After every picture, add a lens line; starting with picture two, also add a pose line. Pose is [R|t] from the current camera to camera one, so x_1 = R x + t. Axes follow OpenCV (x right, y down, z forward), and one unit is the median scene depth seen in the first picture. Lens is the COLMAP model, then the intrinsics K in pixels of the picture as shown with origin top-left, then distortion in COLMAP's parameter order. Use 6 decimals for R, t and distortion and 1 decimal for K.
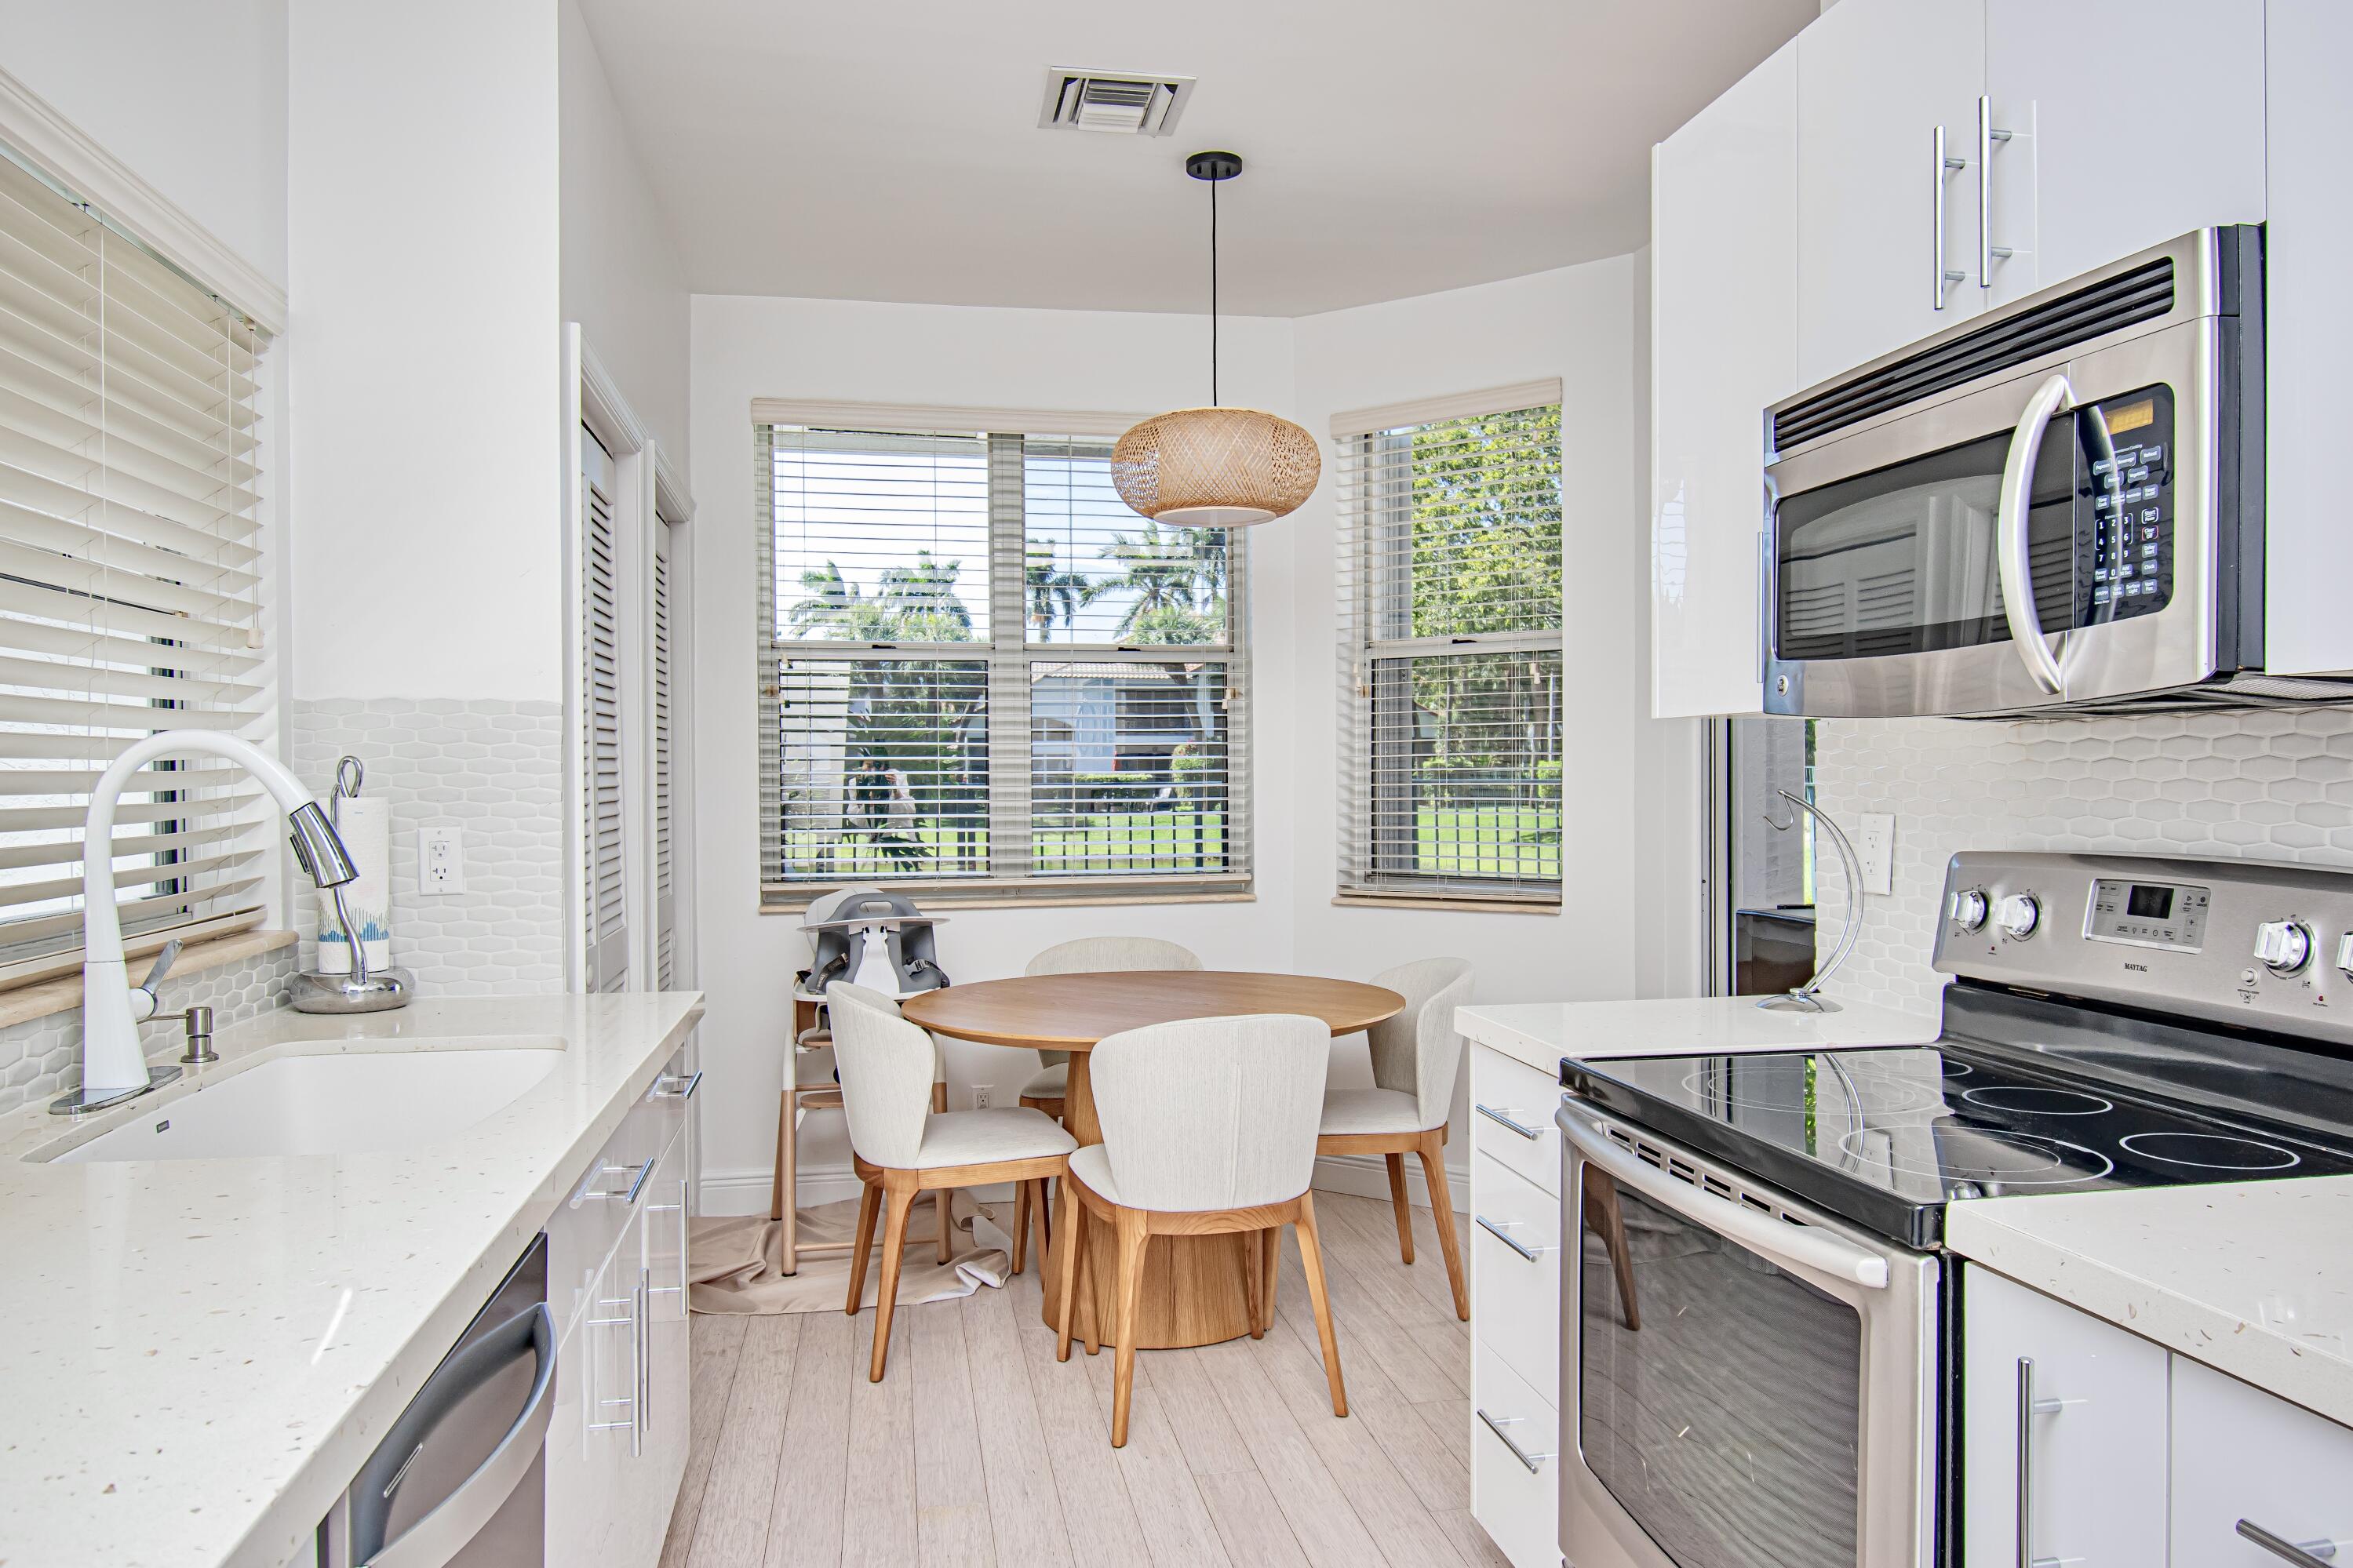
lens RADIAL K [[1620.6, 0, 1176.5], [0, 1620.6, 784.0], [0, 0, 1]] dist [-0.003428, -0.001100]
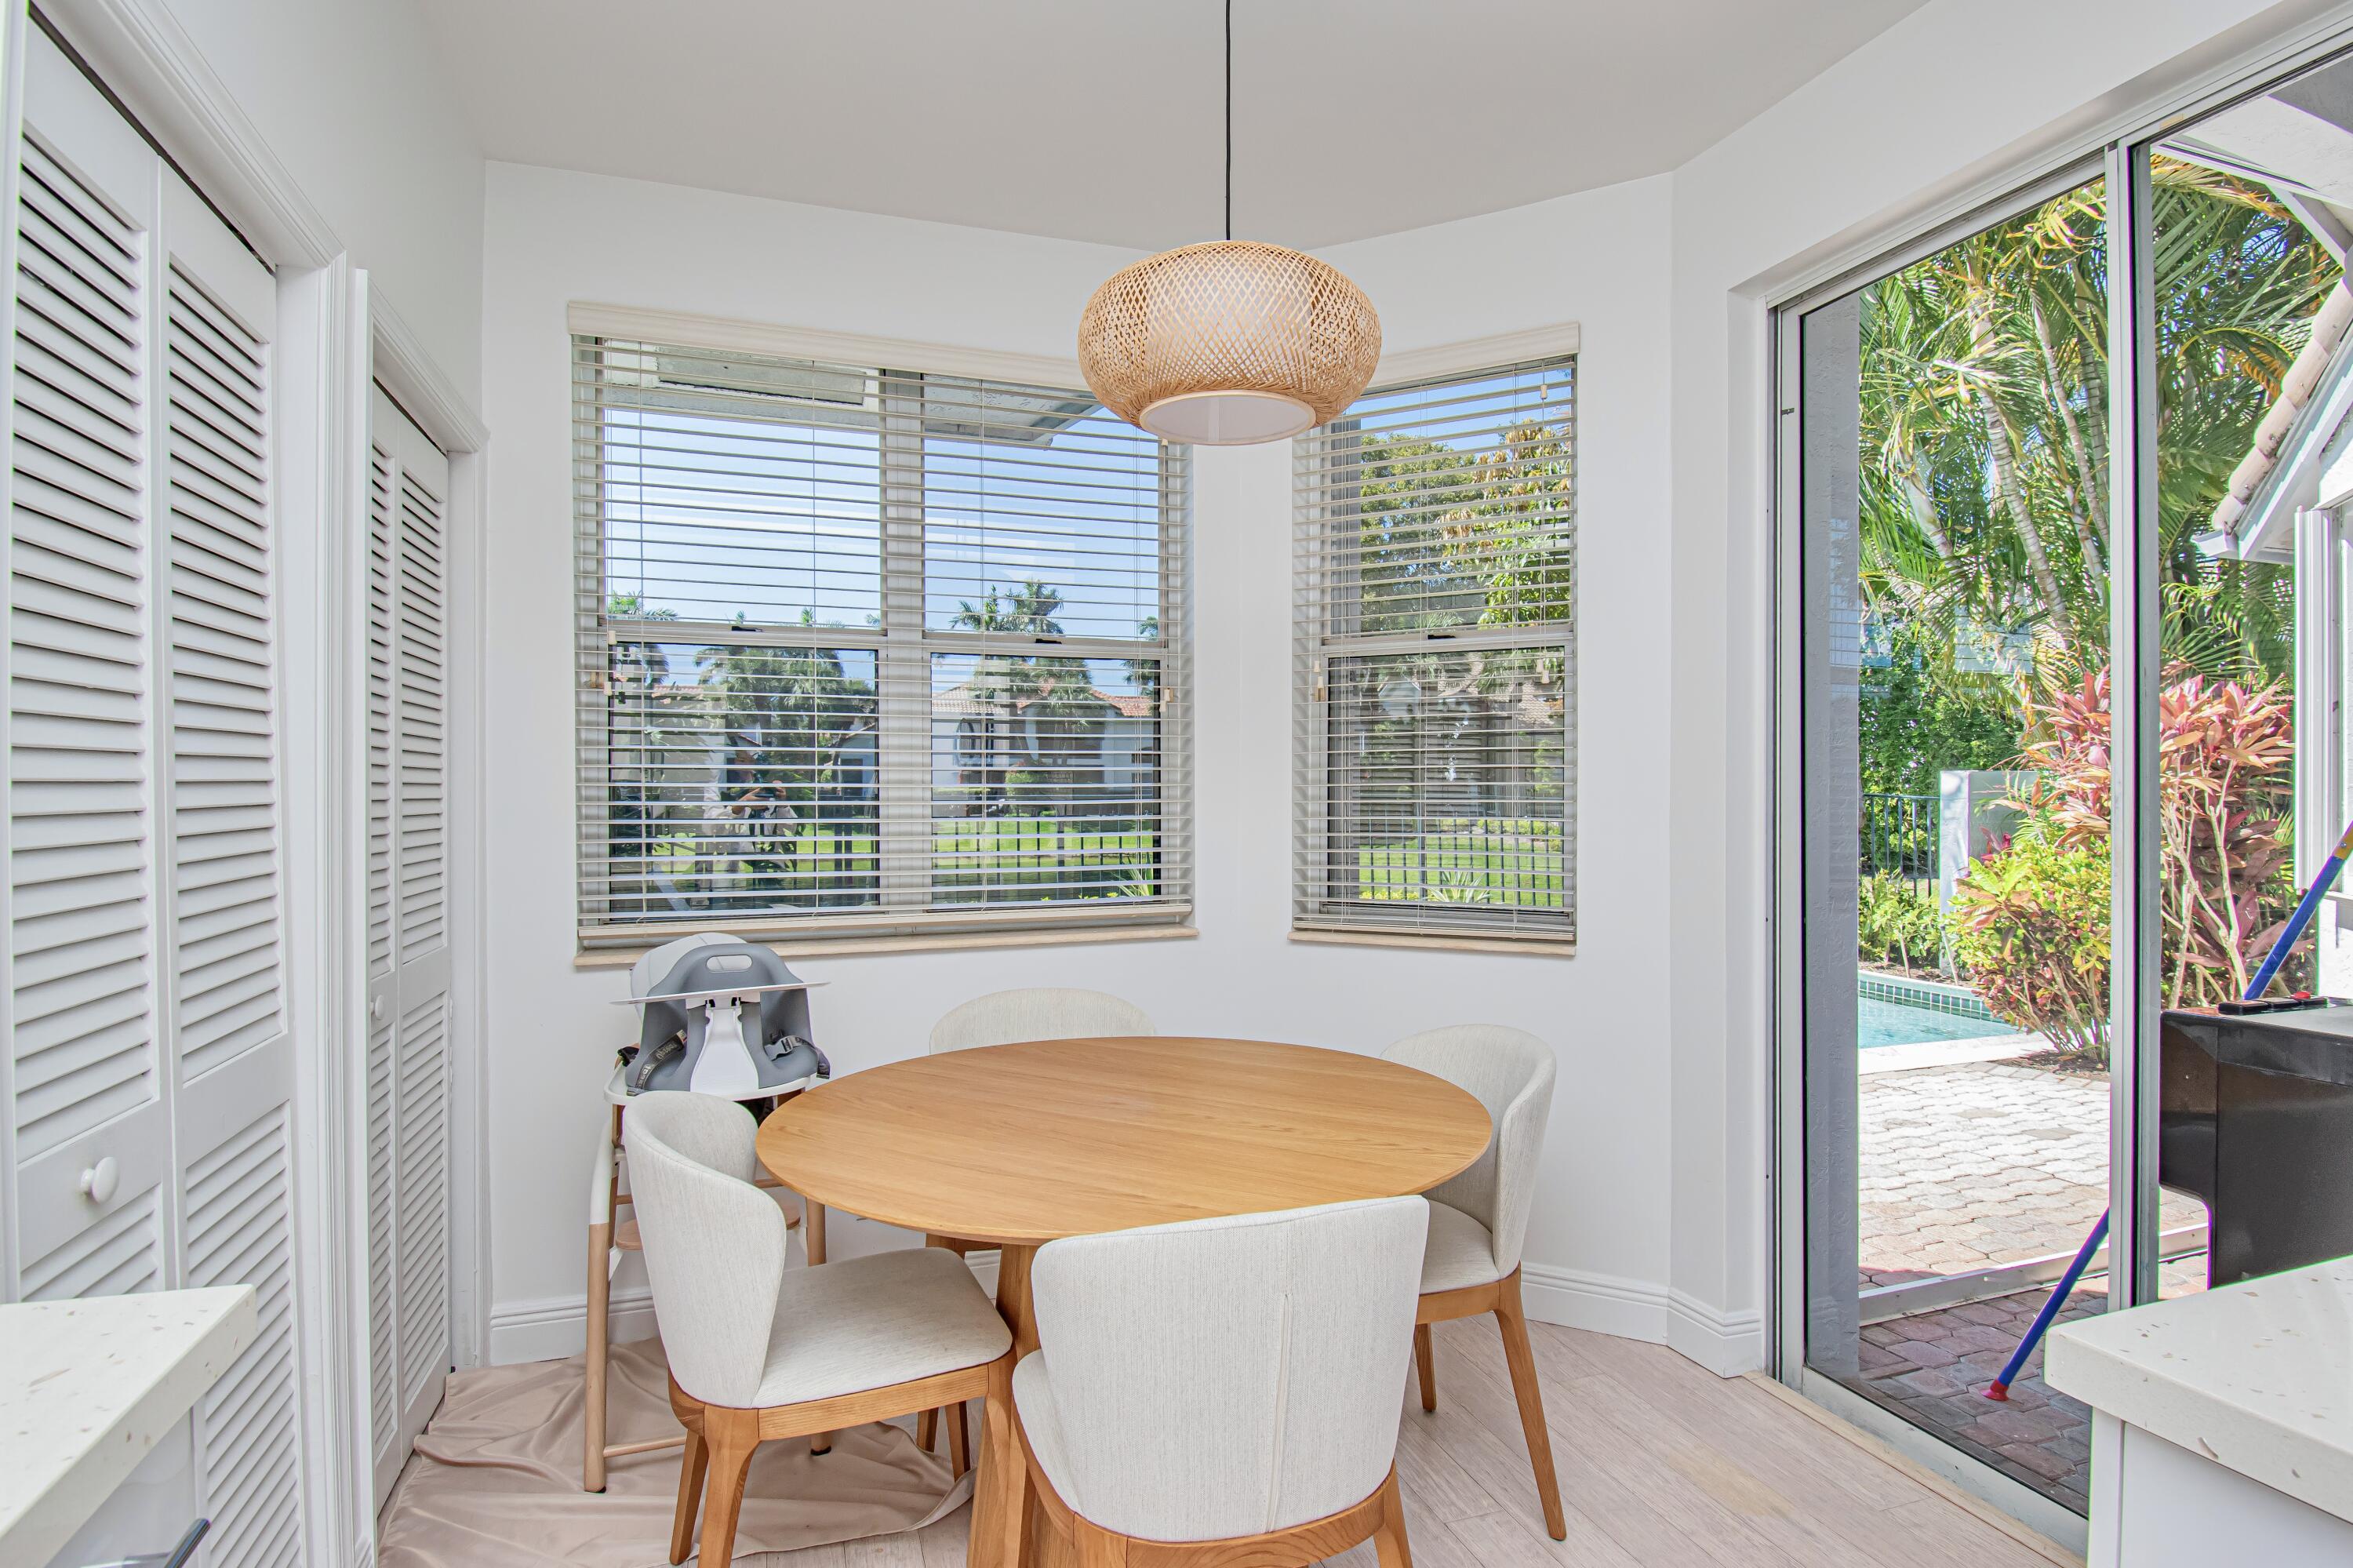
lens RADIAL K [[1189.3, 0, 1176.5], [0, 1189.3, 784.0], [0, 0, 1]] dist [0.000663, 0.000179]
pose [[0.989087, 0.003268, 0.147298, -0.060727], [-0.001865, 0.999952, -0.009663, -0.002644], [-0.147323, 0.009283, 0.989045, 0.417460]]
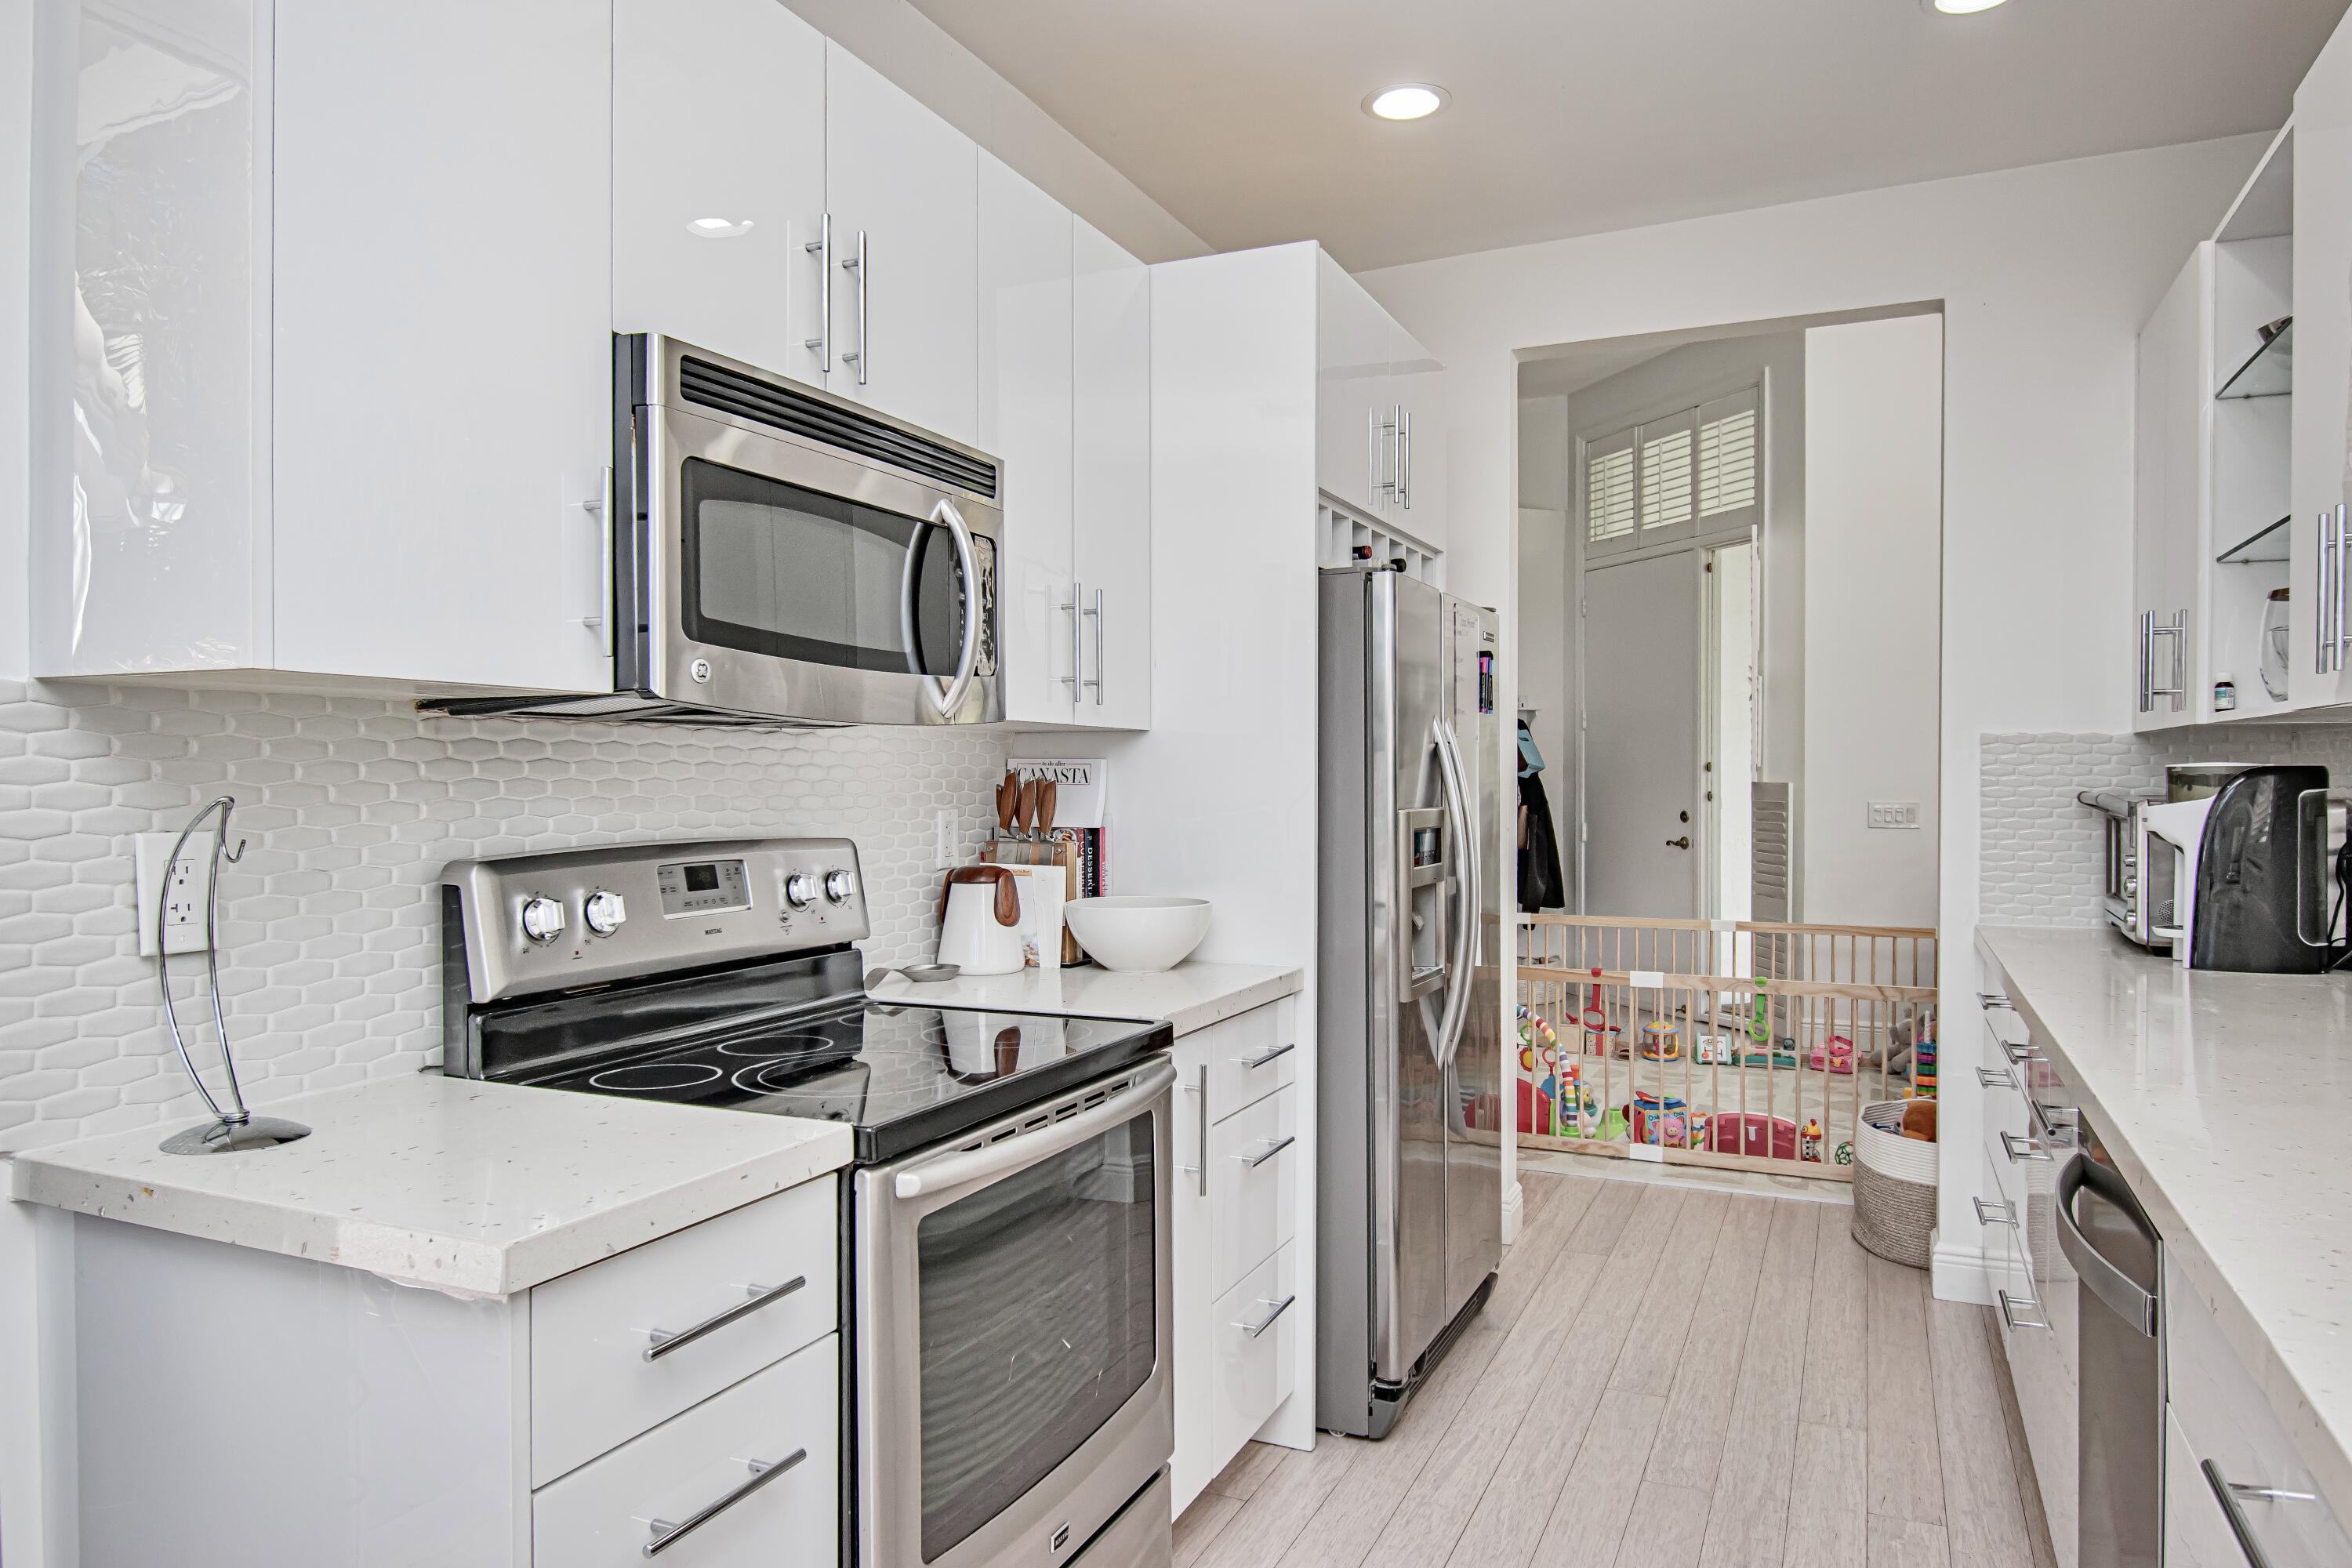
lens RADIAL K [[1485.1, 0, 1176.0], [0, 1485.1, 784.0], [0, 0, 1]] dist [0.002987, 0.000417]
pose [[-0.820220, -0.000668, 0.572047, -0.329966], [0.006374, 0.999927, 0.010307, -0.007515], [-0.572012, 0.012100, -0.820156, 1.672439]]
